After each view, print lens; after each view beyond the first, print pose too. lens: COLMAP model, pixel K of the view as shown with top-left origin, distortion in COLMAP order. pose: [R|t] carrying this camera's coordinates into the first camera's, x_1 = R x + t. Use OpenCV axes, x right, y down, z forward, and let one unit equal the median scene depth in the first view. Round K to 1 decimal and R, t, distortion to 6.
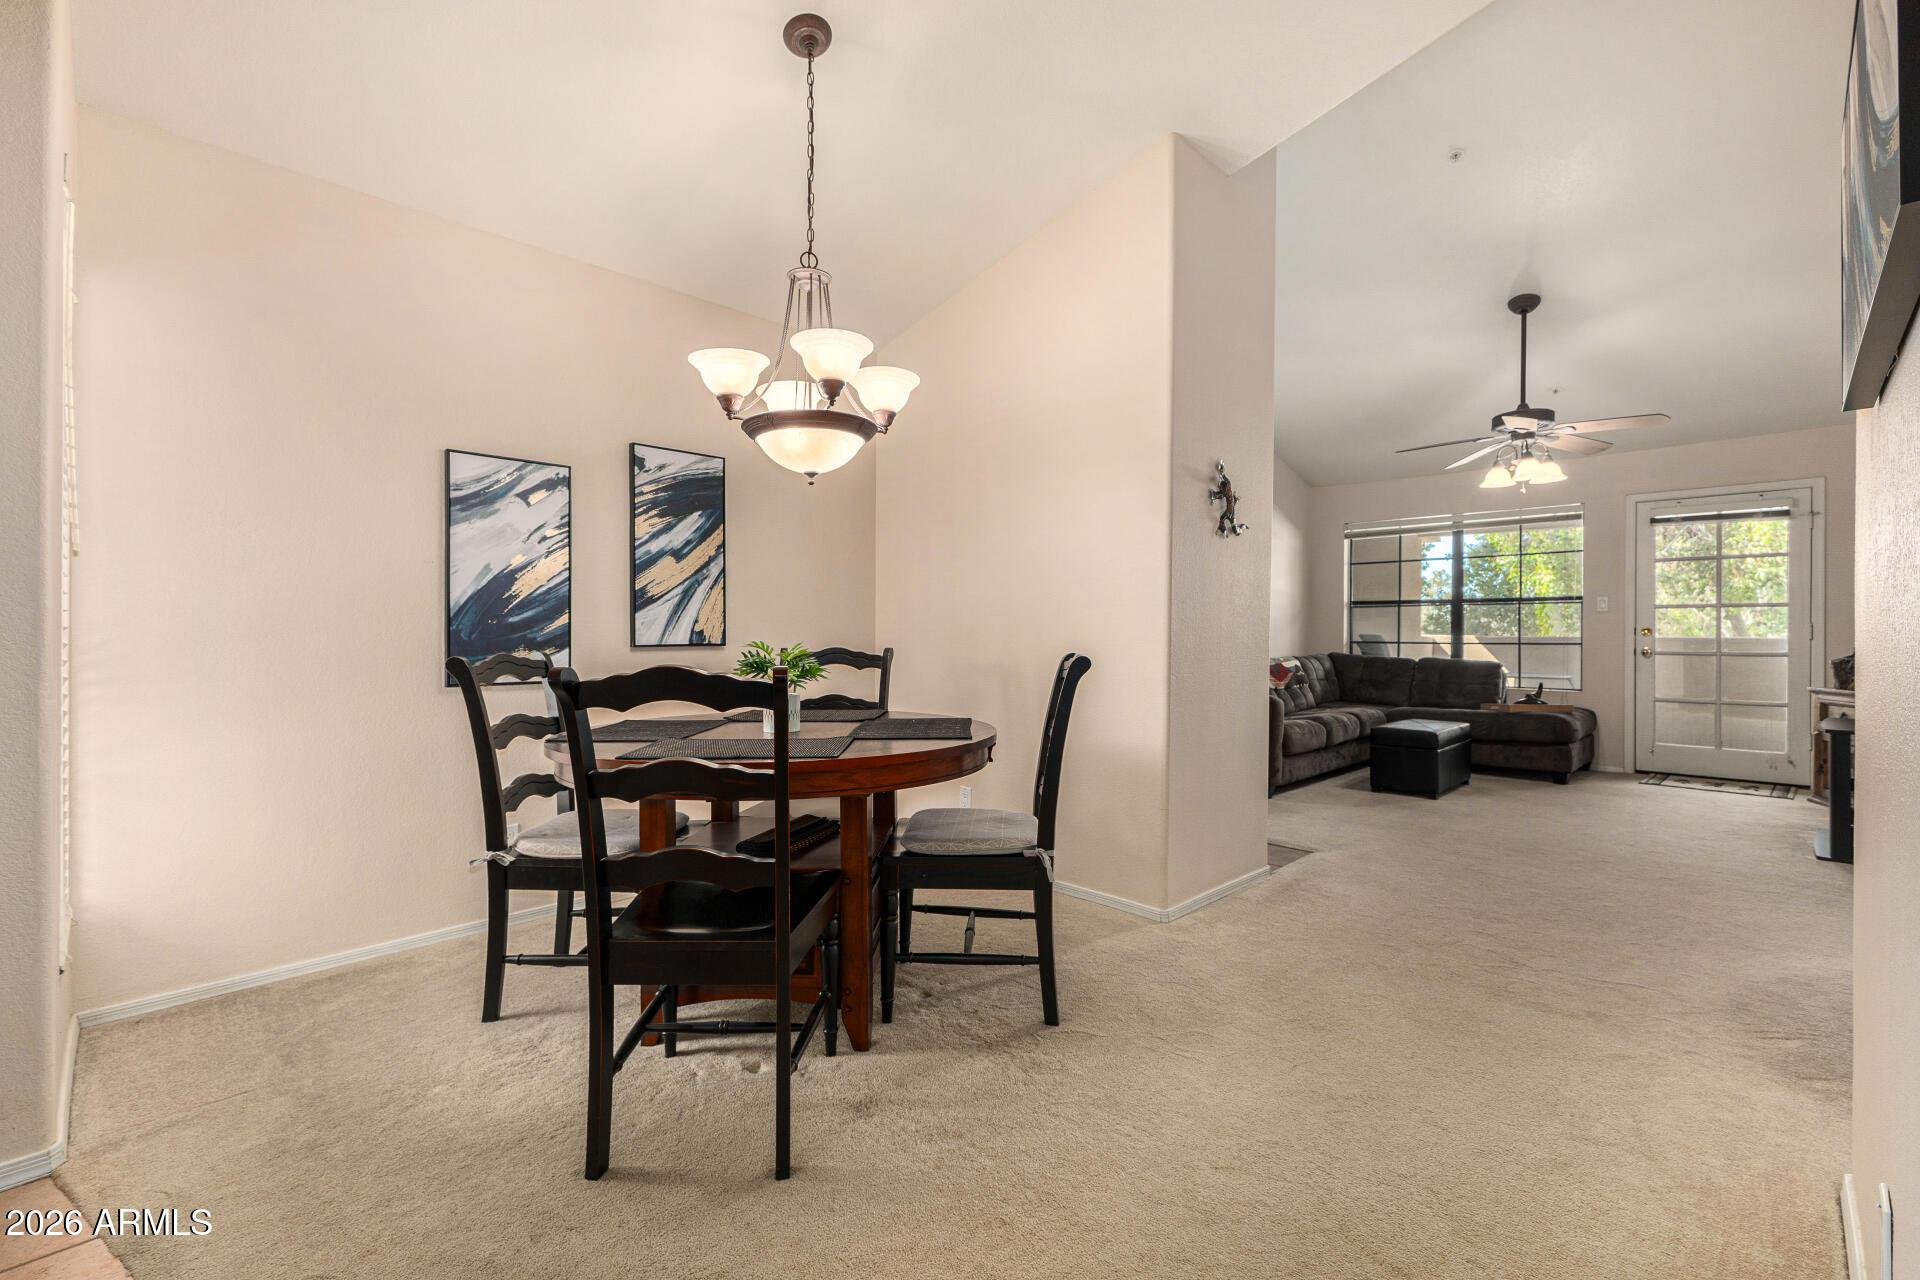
lens RADIAL K [[828.3, 0, 950.9], [0, 828.3, 635.1], [0, 0, 1]] dist [0.014437, -0.006984]
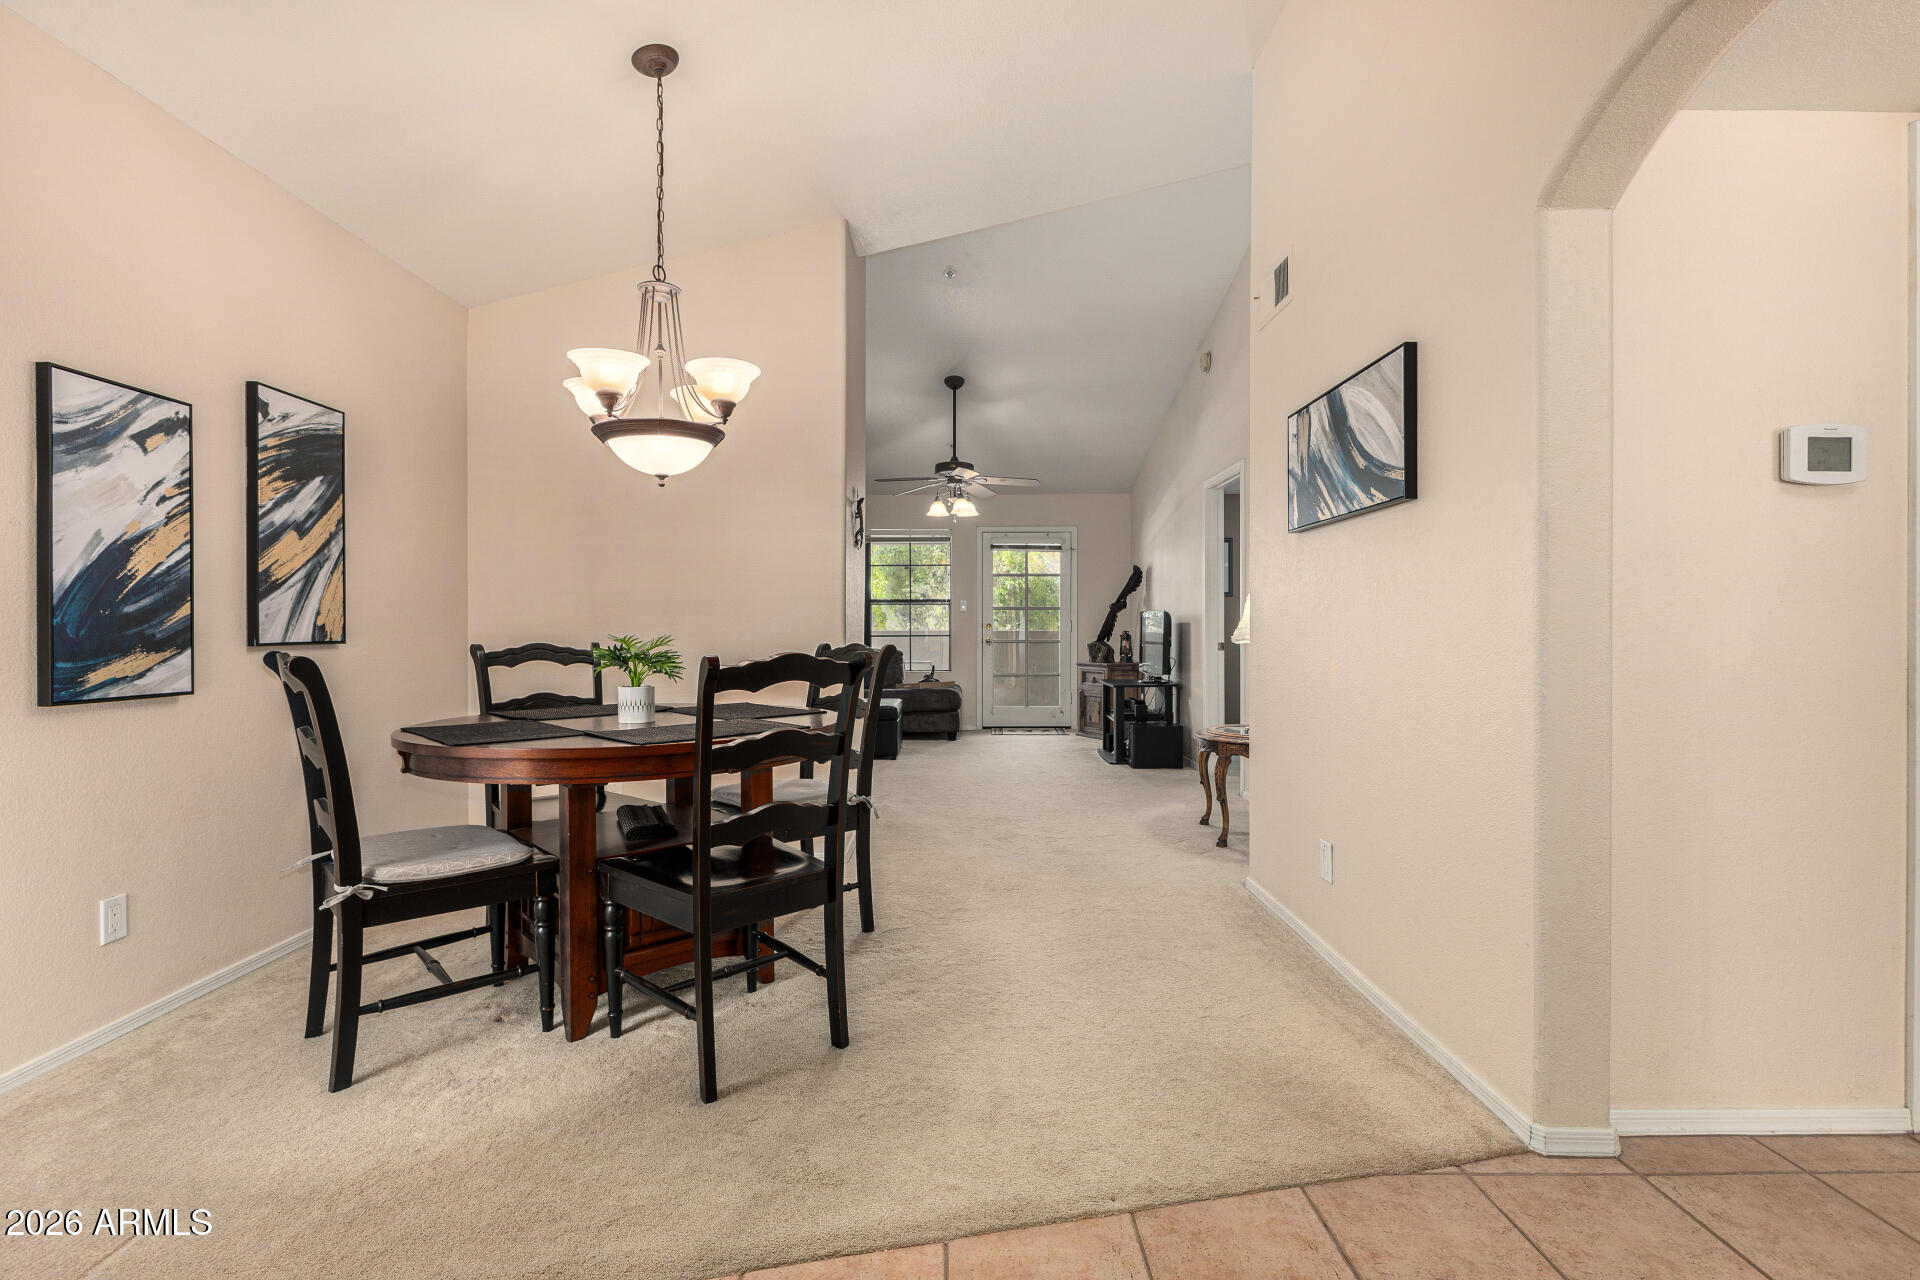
lens RADIAL K [[914.8, 0, 954.8], [0, 914.8, 631.3], [0, 0, 1]] dist [0.001344, 0.000474]
pose [[0.705438, -0.004527, 0.708757, -0.516771], [0.004143, 0.999989, 0.002263, 0.001439], [-0.708760, 0.001340, 0.705449, -0.060935]]
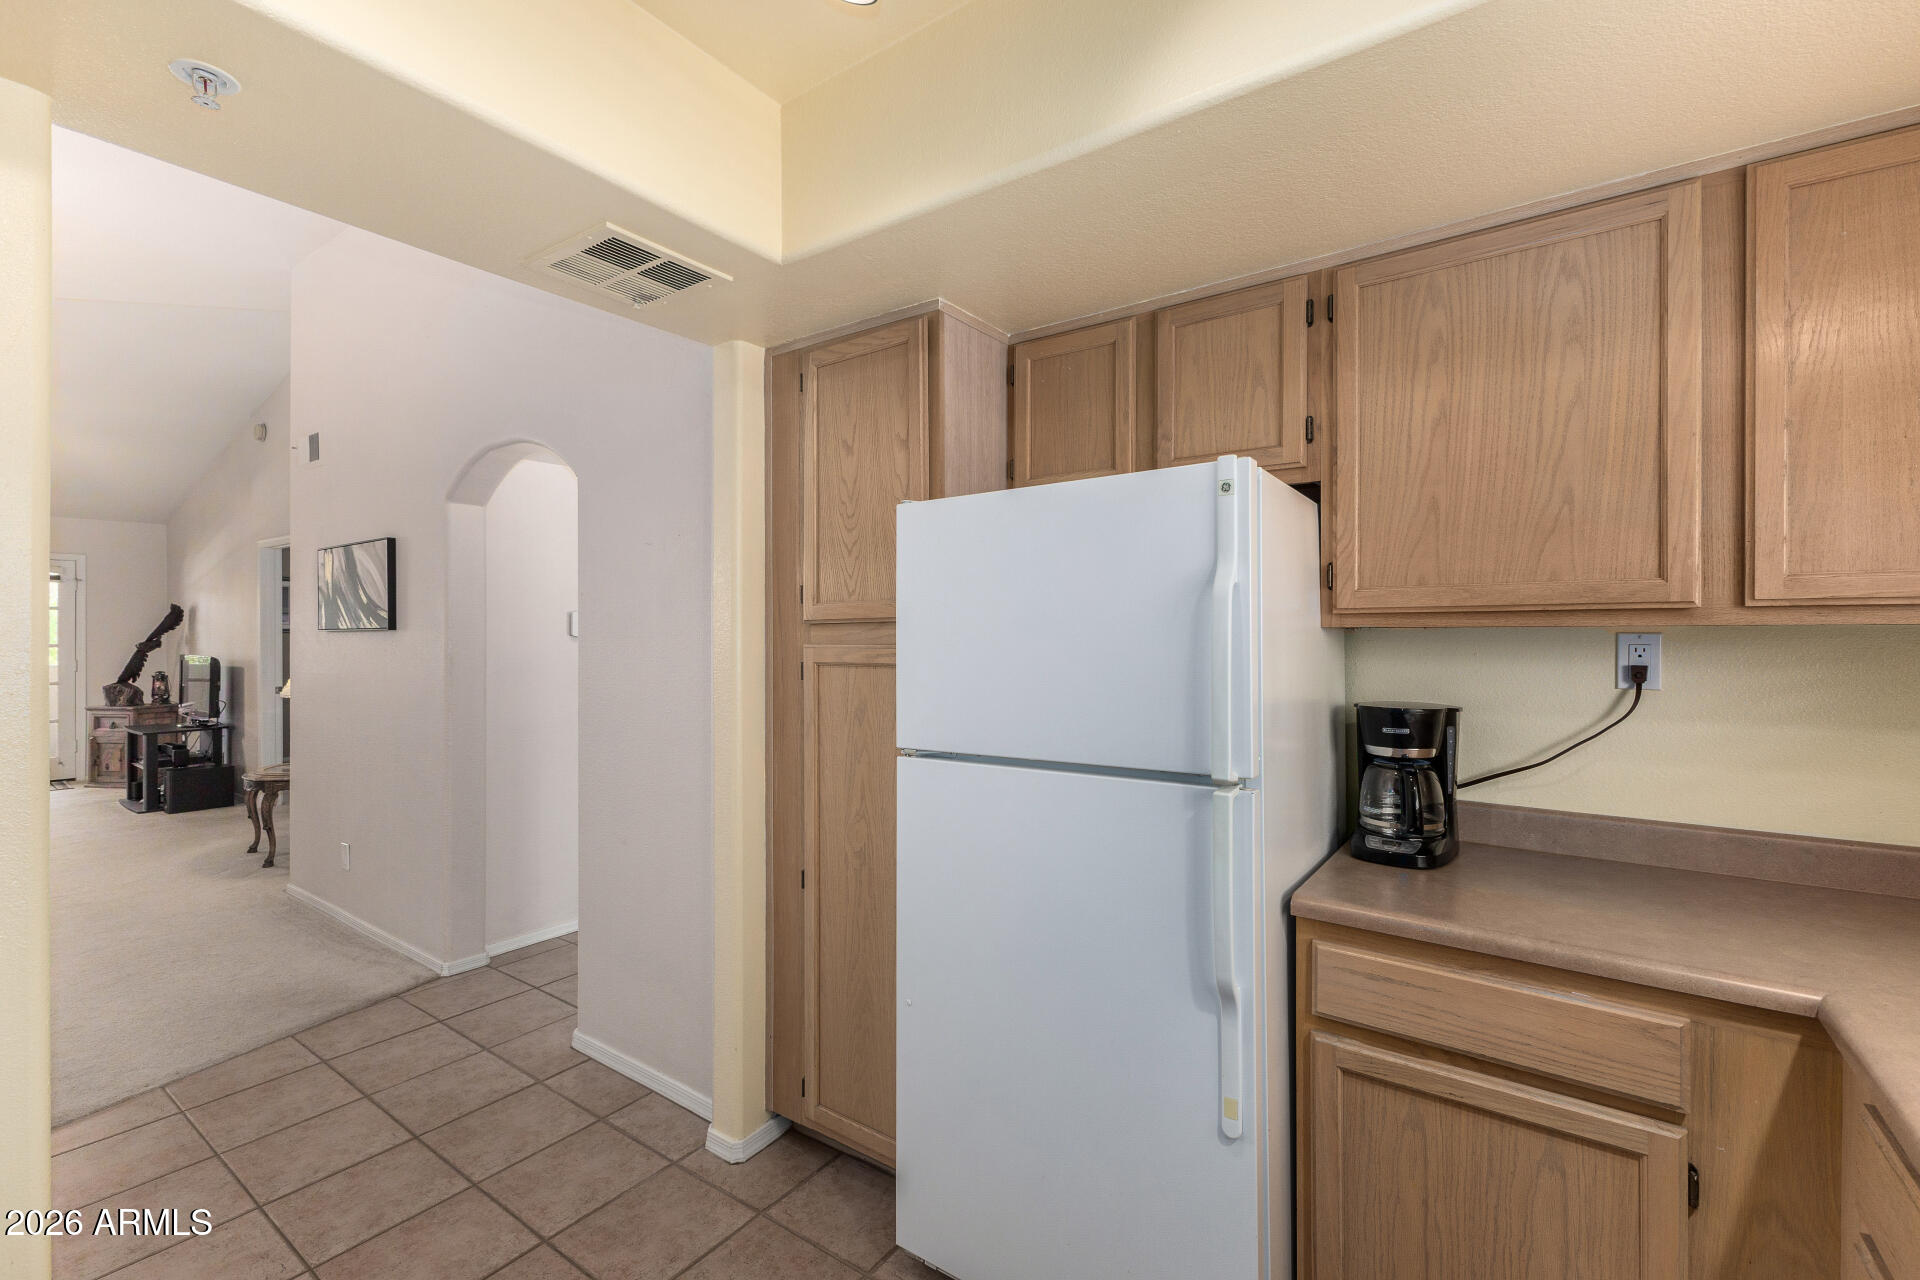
lens RADIAL K [[828.3, 0, 954.9], [0, 828.3, 637.3], [0, 0, 1]] dist [0.008861, -0.000403]
pose [[-0.161923, -0.000947, 0.986803, -0.922783], [0.003275, 0.999994, 0.001497, -0.079423], [-0.986798, 0.003475, -0.161919, -0.337672]]
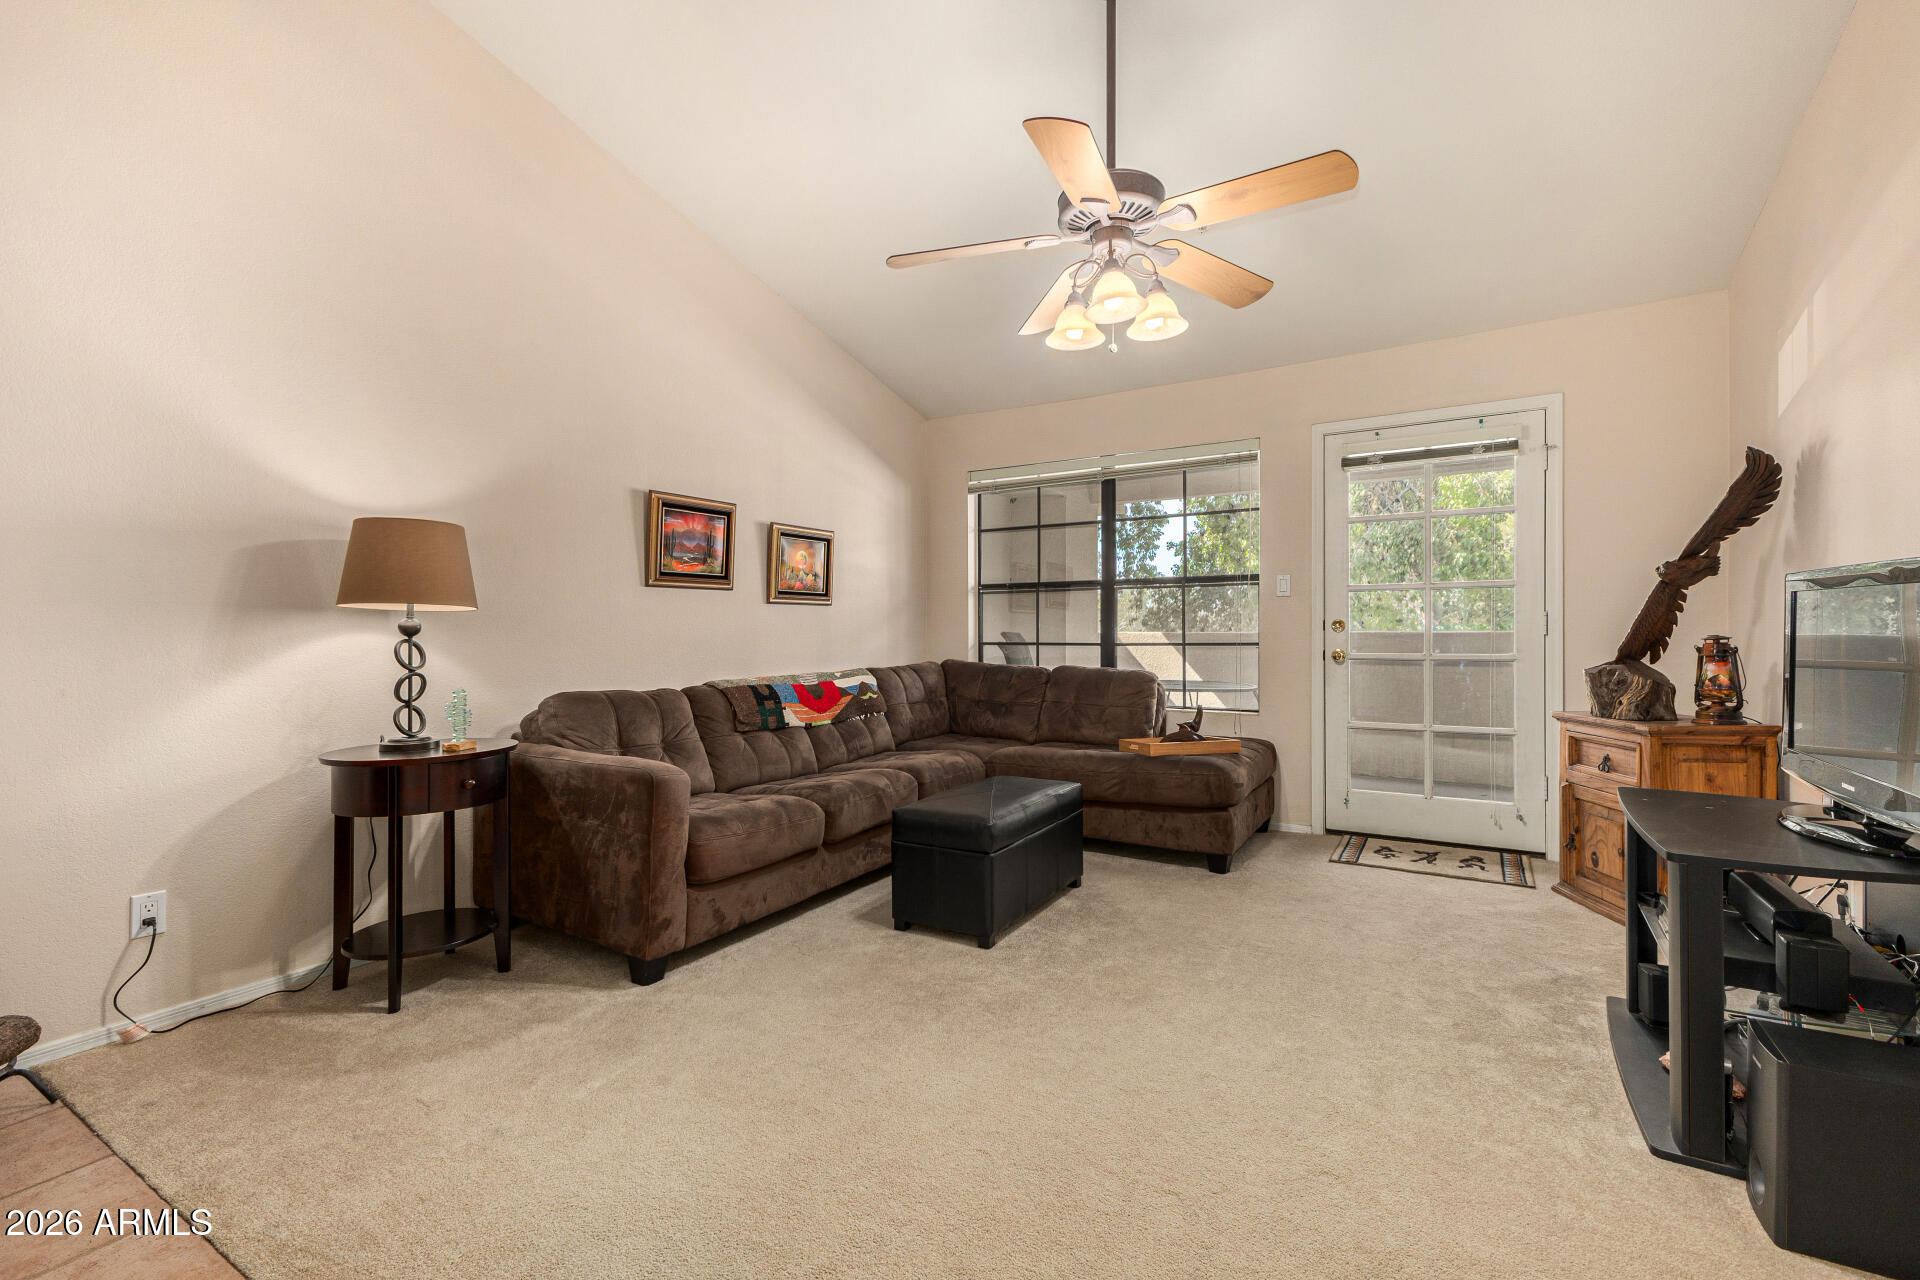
lens RADIAL K [[828.3, 0, 954.9], [0, 828.3, 637.3], [0, 0, 1]] dist [0.008861, -0.000403]
pose [[0.970607, -0.009552, 0.240478, 0.673567], [0.008670, 0.999951, 0.004724, -0.001290], [-0.240512, -0.002500, 0.970643, 0.765372]]
